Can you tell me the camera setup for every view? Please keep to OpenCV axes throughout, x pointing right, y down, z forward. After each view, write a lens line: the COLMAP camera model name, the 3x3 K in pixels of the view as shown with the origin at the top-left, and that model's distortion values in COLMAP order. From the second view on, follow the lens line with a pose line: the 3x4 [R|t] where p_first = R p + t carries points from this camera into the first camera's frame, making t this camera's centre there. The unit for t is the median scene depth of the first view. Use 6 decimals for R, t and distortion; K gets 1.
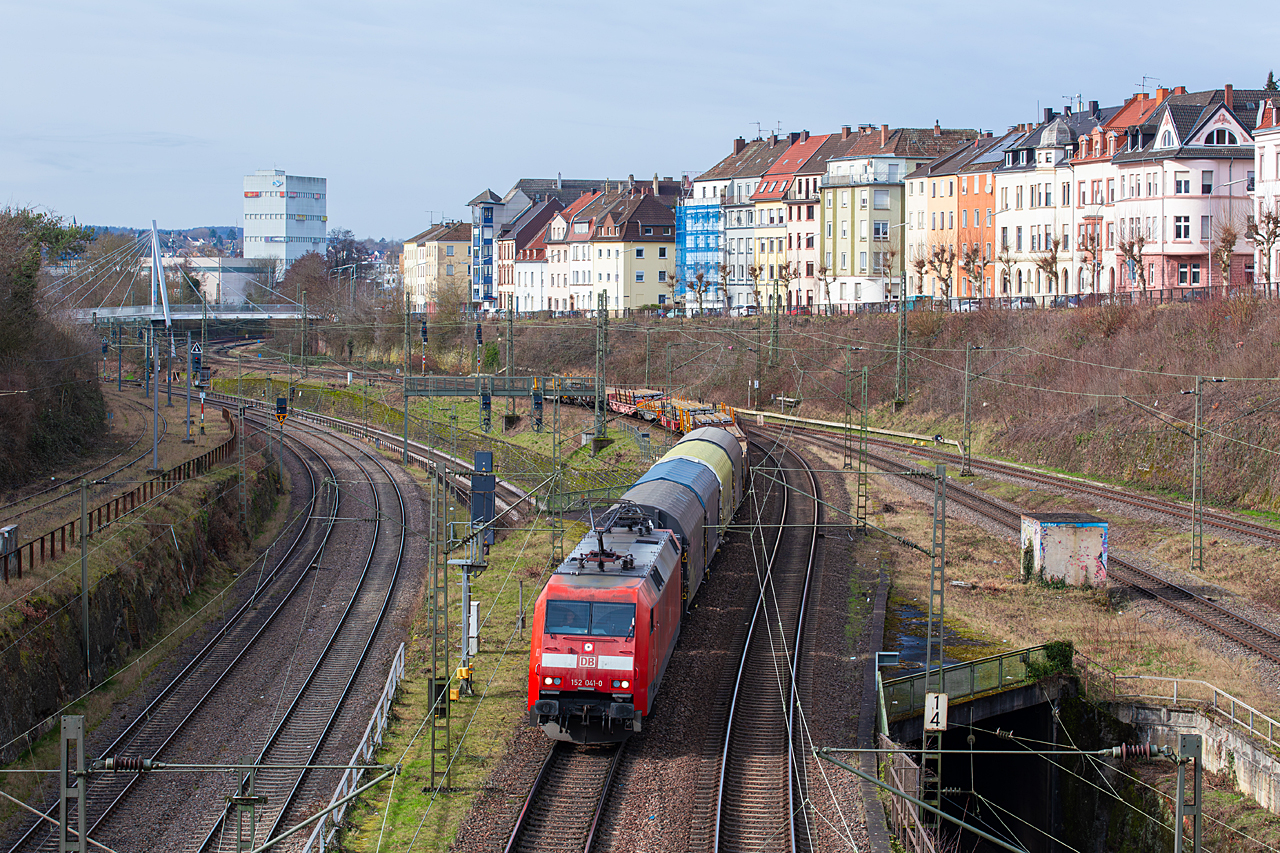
lens RADIAL K [[2876.6, 0, 639.9], [0, 2876.6, 428.2], [0, 0, 1]] dist [-0.201451, -0.070874]
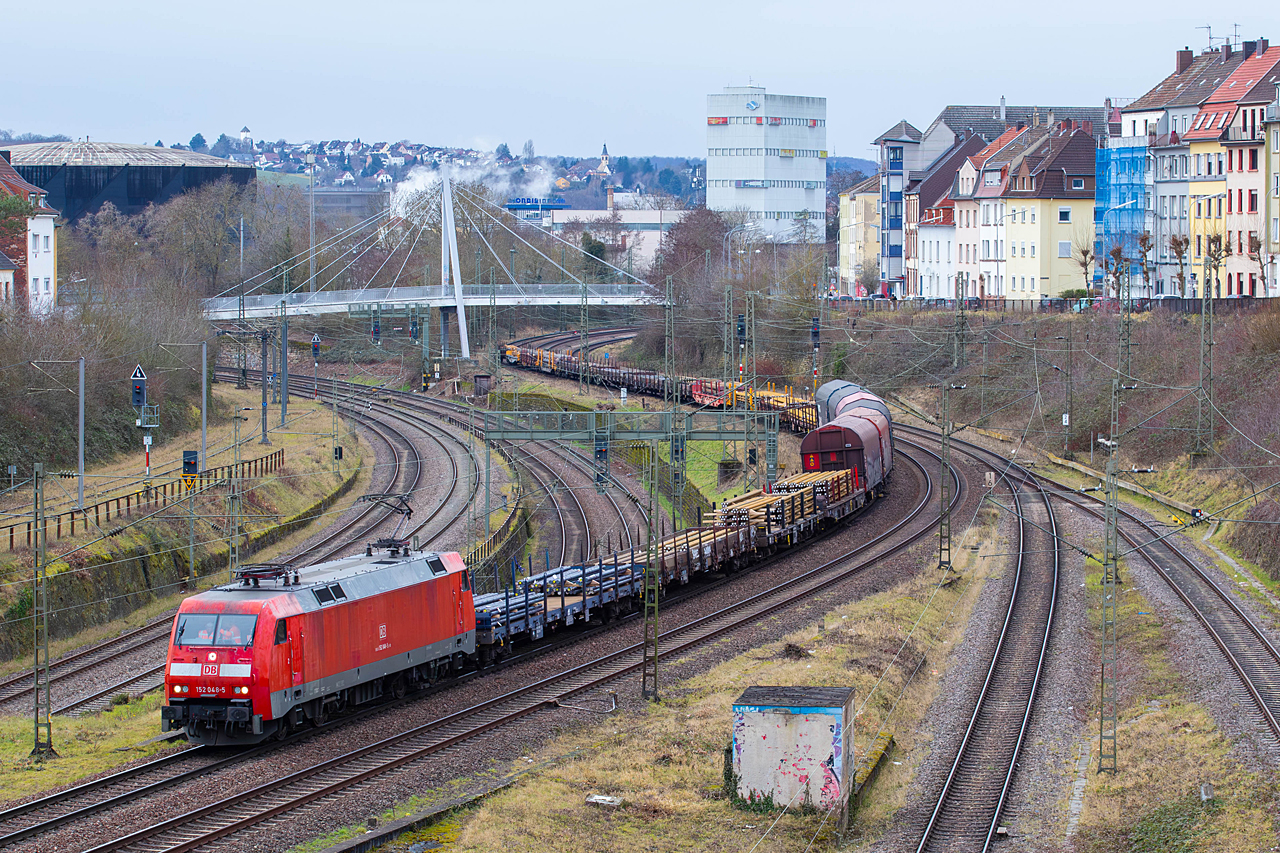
lens RADIAL K [[4002.1, 0, 642.3], [0, 4002.1, 426.9], [0, 0, 1]] dist [-0.204713, -0.375865]
pose [[0.981267, 0.006227, -0.192550, 0.097358], [-0.006690, 0.999976, -0.001755, -0.008897], [0.192534, 0.003010, 0.981286, 0.046281]]
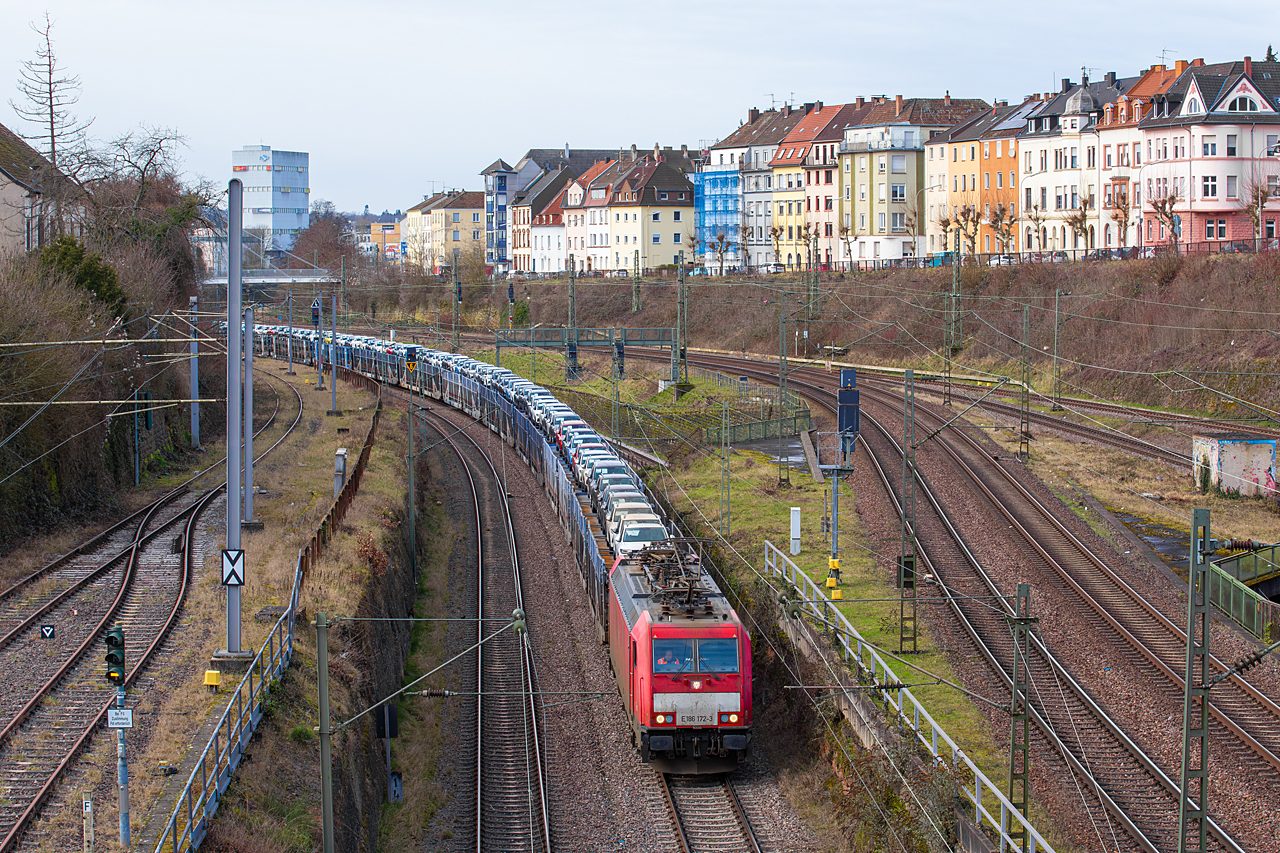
lens RADIAL K [[2728.8, 0, 638.1], [0, 2728.8, 422.1], [0, 0, 1]] dist [-0.307568, 0.088303]
pose [[0.999593, -0.010605, 0.026476, -0.039356], [0.010281, 0.999871, 0.012349, 0.003497], [-0.026604, -0.012072, 0.999573, -0.018114]]
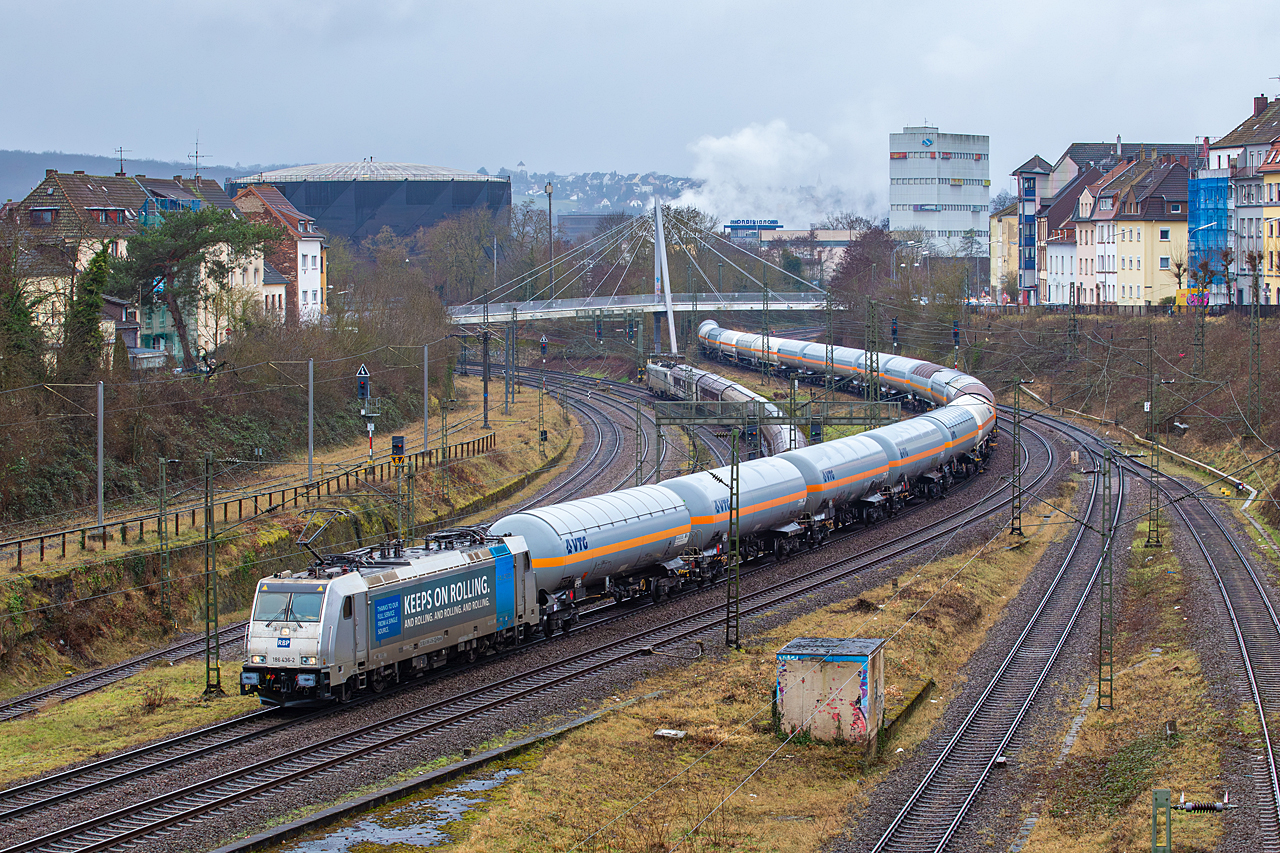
lens RADIAL K [[3324.3, 0, 687.5], [0, 3324.3, 457.2], [0, 0, 1]] dist [-0.315485, 0.207186]
pose [[0.970366, 0.006773, -0.241545, 0.110014], [-0.003745, 0.999909, 0.012992, -0.010019], [0.241611, -0.011703, 0.970303, 0.052284]]
